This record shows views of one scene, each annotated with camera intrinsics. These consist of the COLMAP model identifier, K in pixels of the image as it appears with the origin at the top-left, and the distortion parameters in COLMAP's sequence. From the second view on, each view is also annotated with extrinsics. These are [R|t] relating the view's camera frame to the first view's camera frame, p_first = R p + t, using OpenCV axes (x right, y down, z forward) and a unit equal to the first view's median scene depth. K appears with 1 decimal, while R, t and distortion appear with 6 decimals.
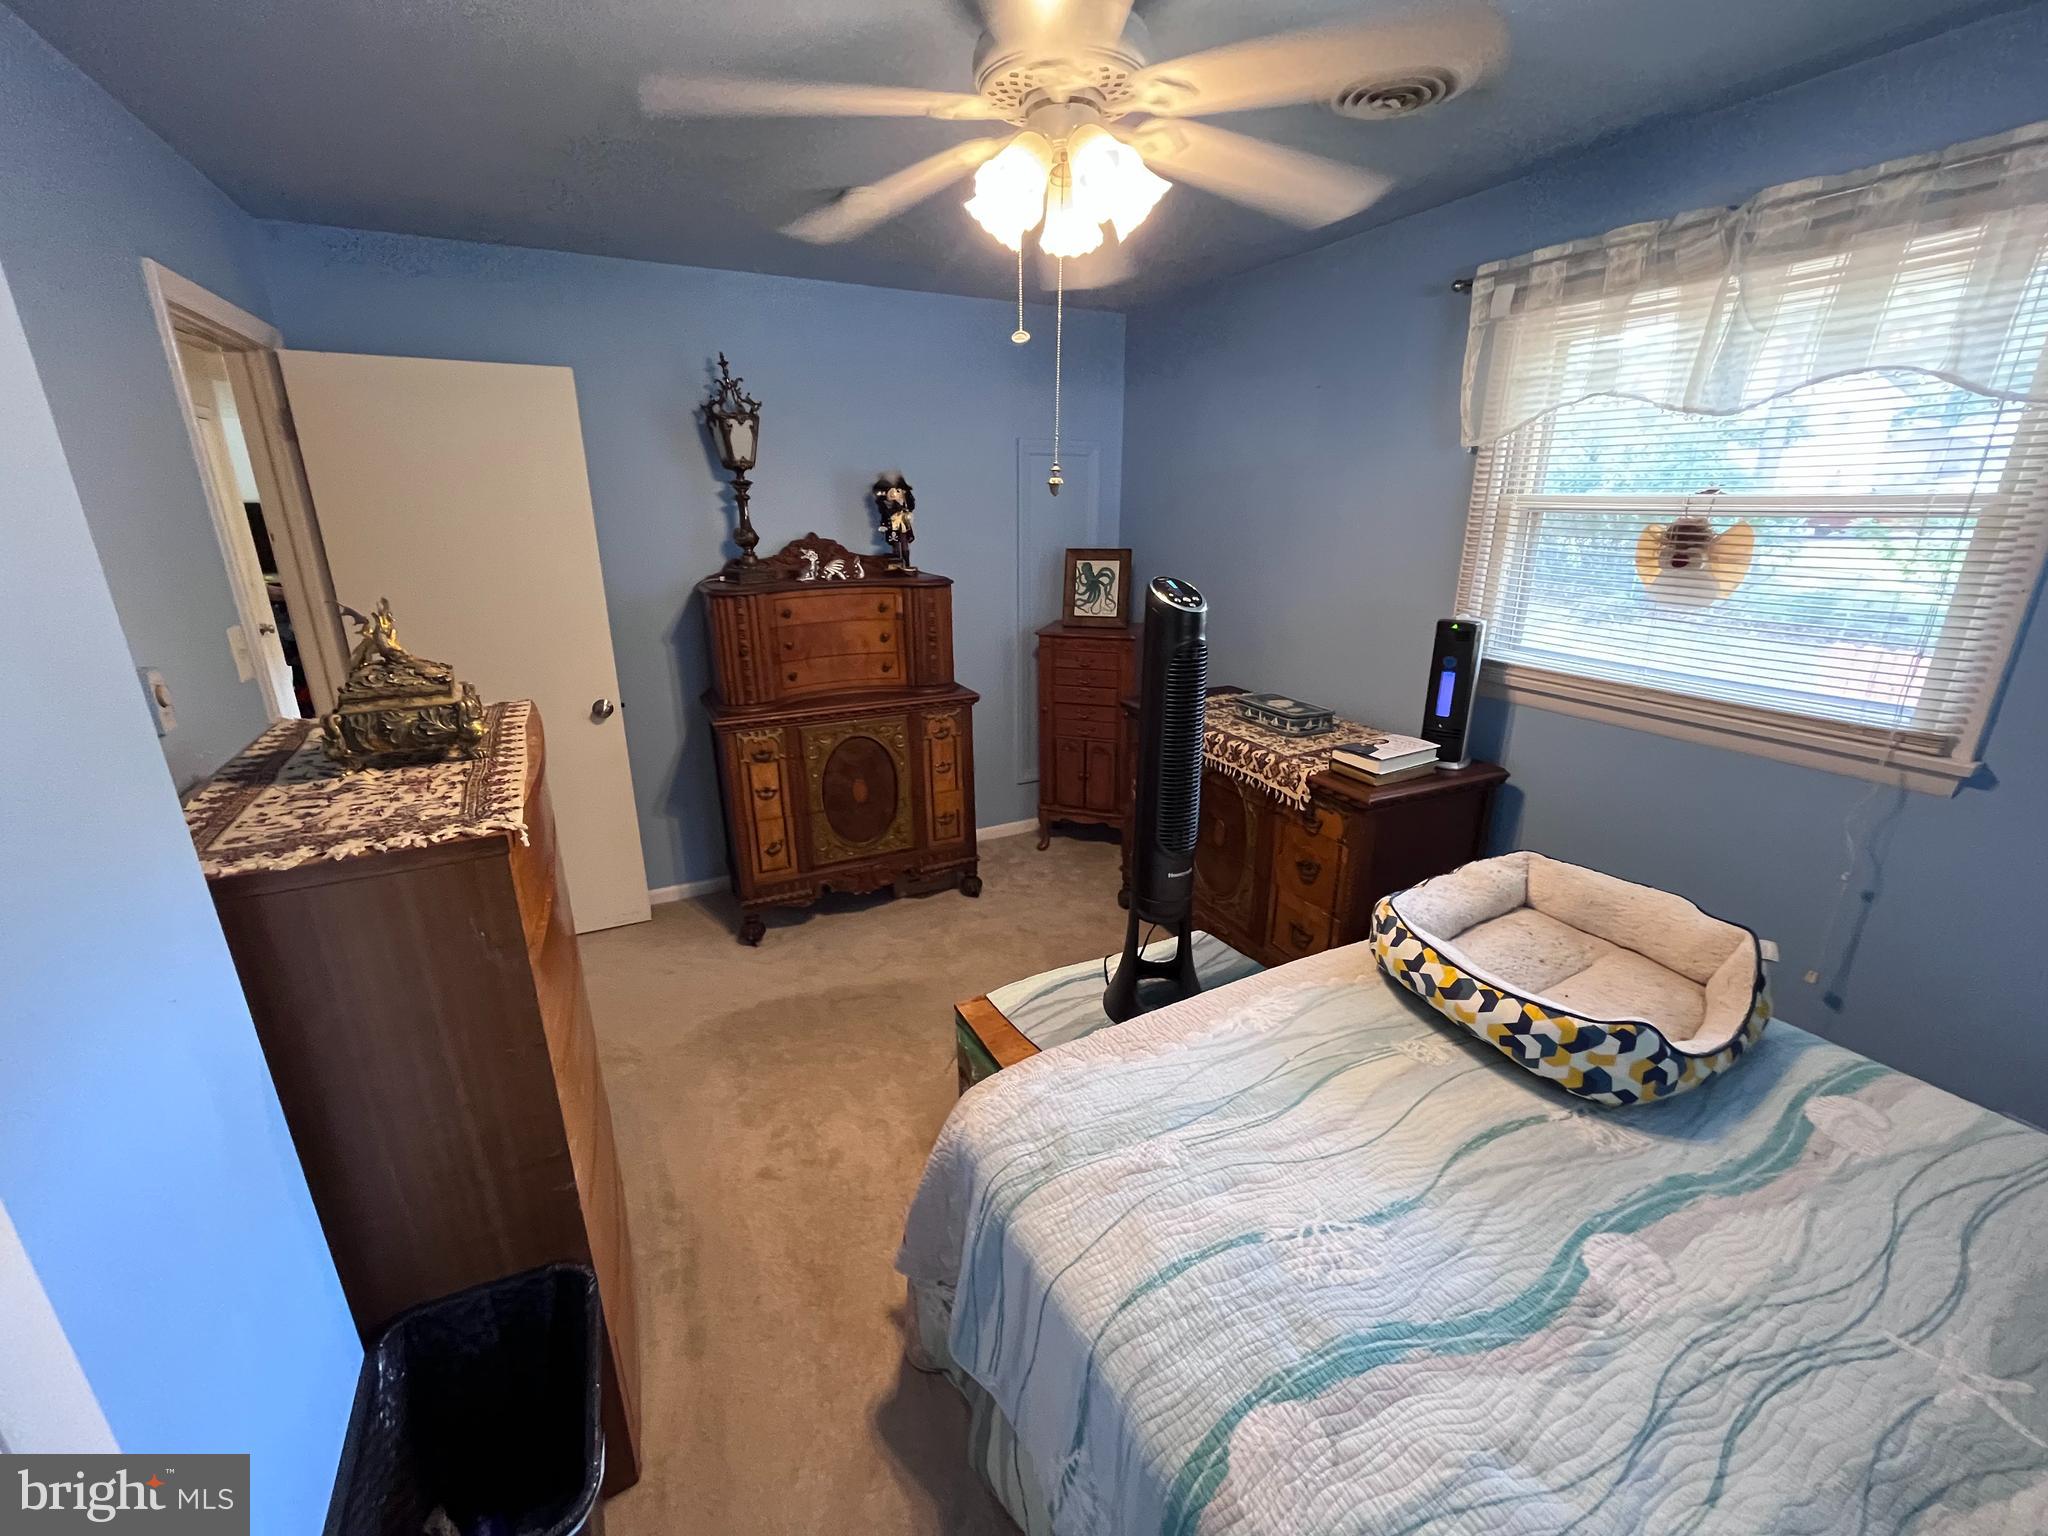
lens RADIAL K [[831.6, 0, 1020.4], [0, 831.6, 768.5], [0, 0, 1]] dist [-0.002865, 0.000000]
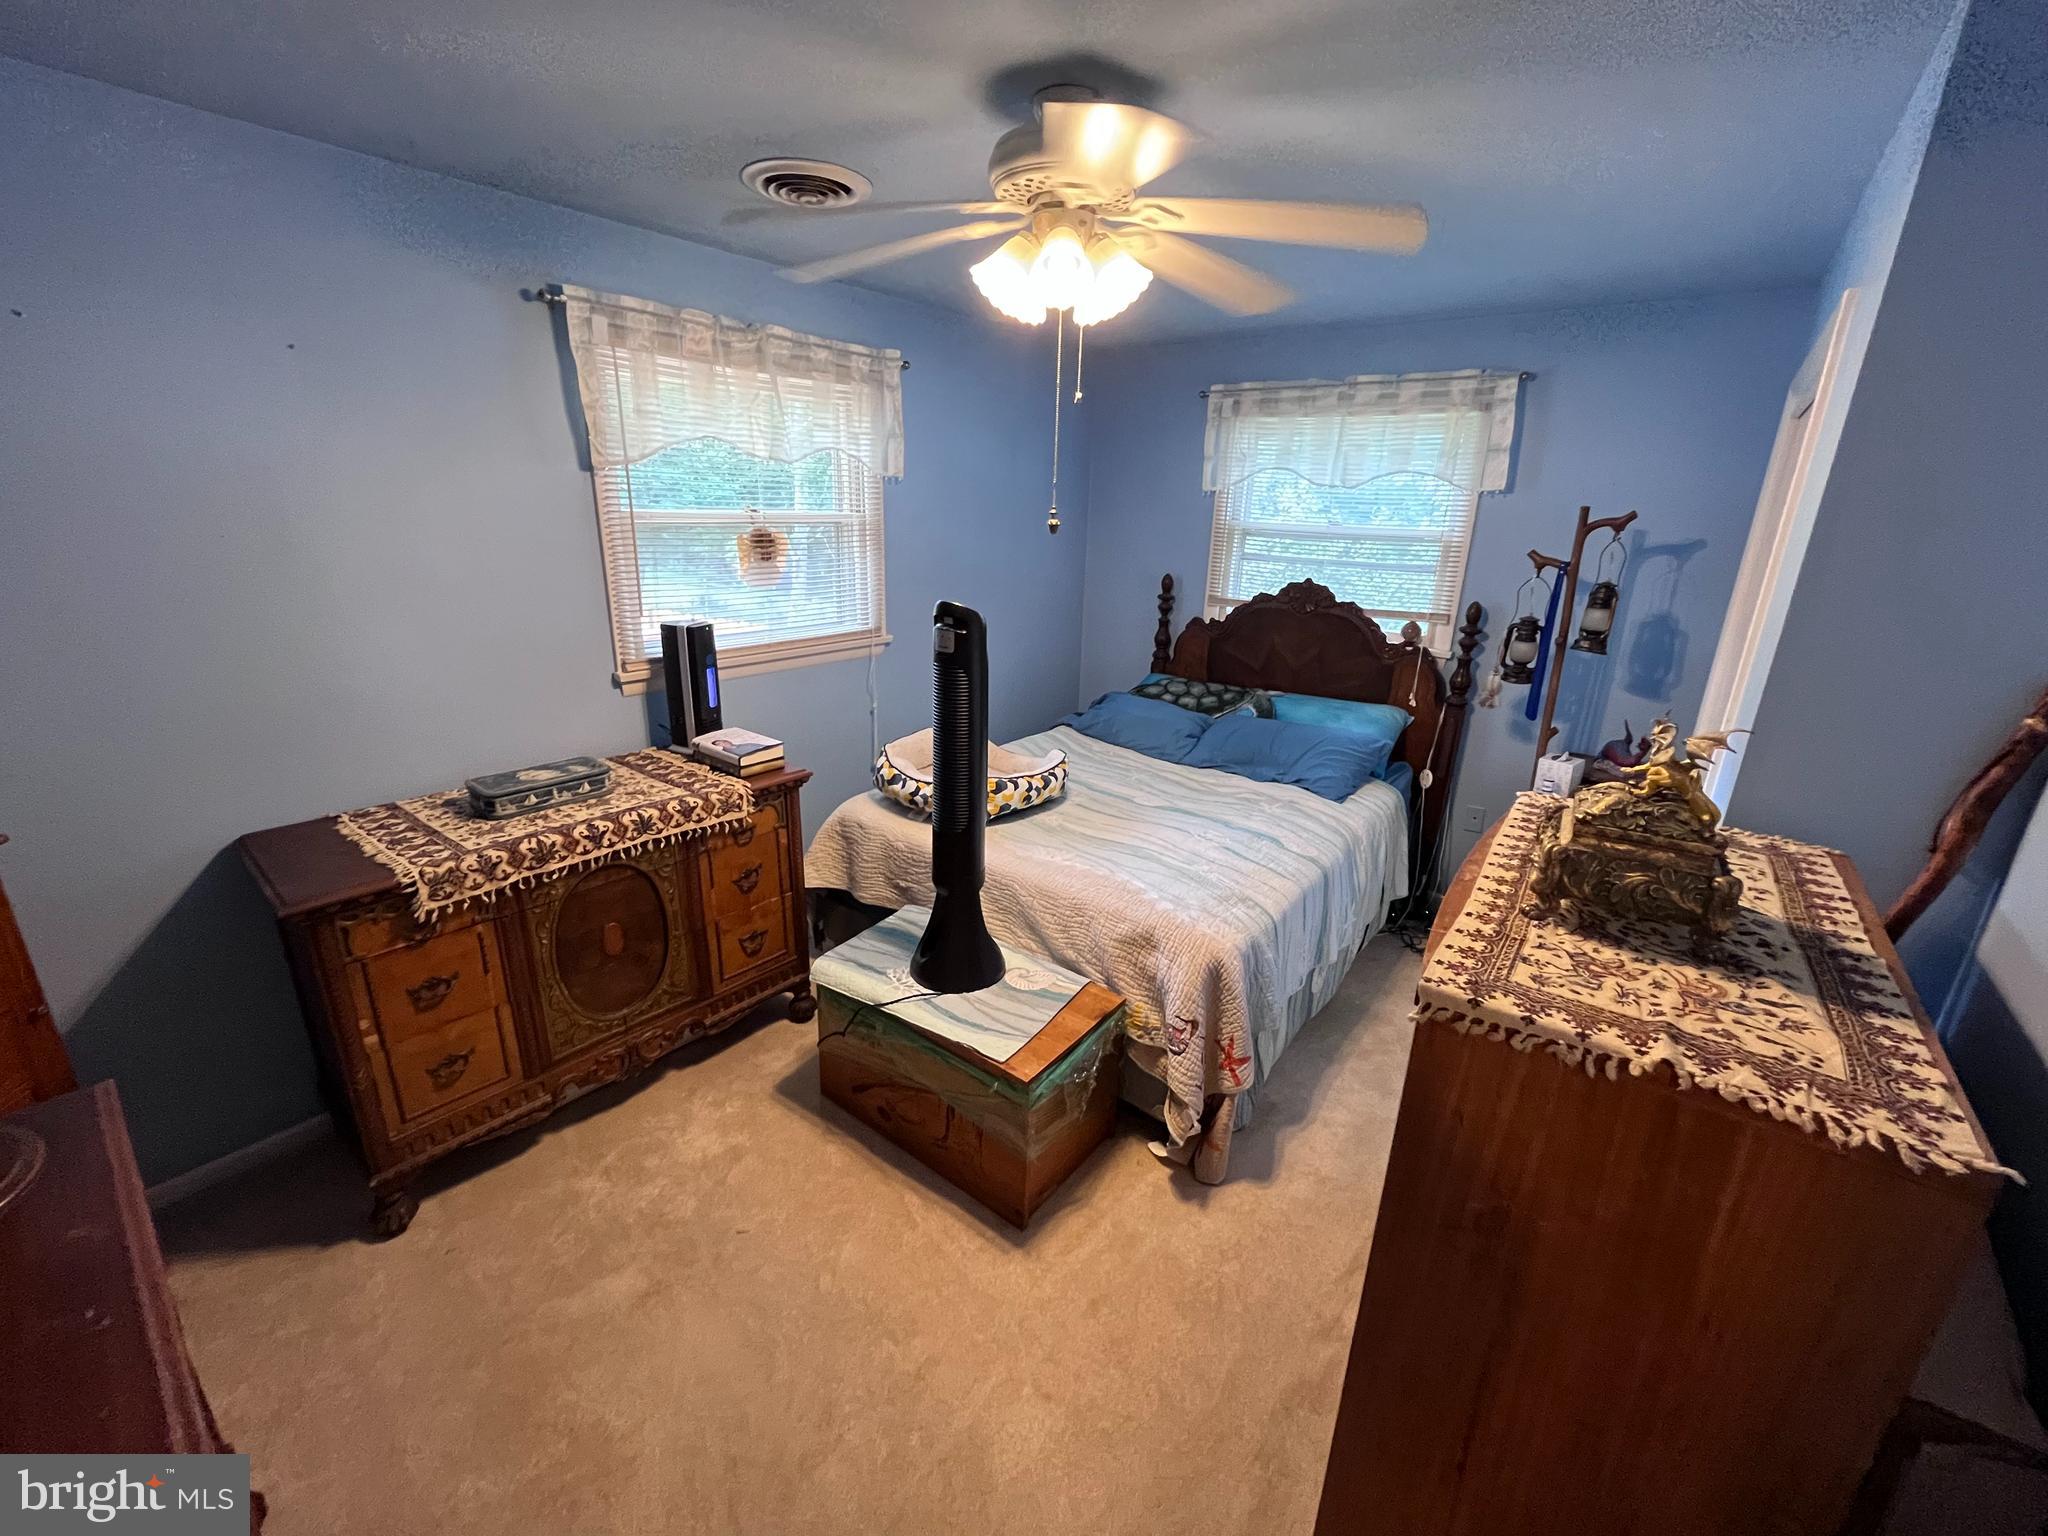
lens RADIAL K [[831.6, 0, 1020.4], [0, 831.6, 768.5], [0, 0, 1]] dist [-0.002865, 0.000000]
pose [[-0.420617, -0.287877, 0.860354, -0.749475], [0.254185, 0.872947, 0.416358, -0.395791], [-0.870903, 0.393816, -0.294002, 1.110141]]
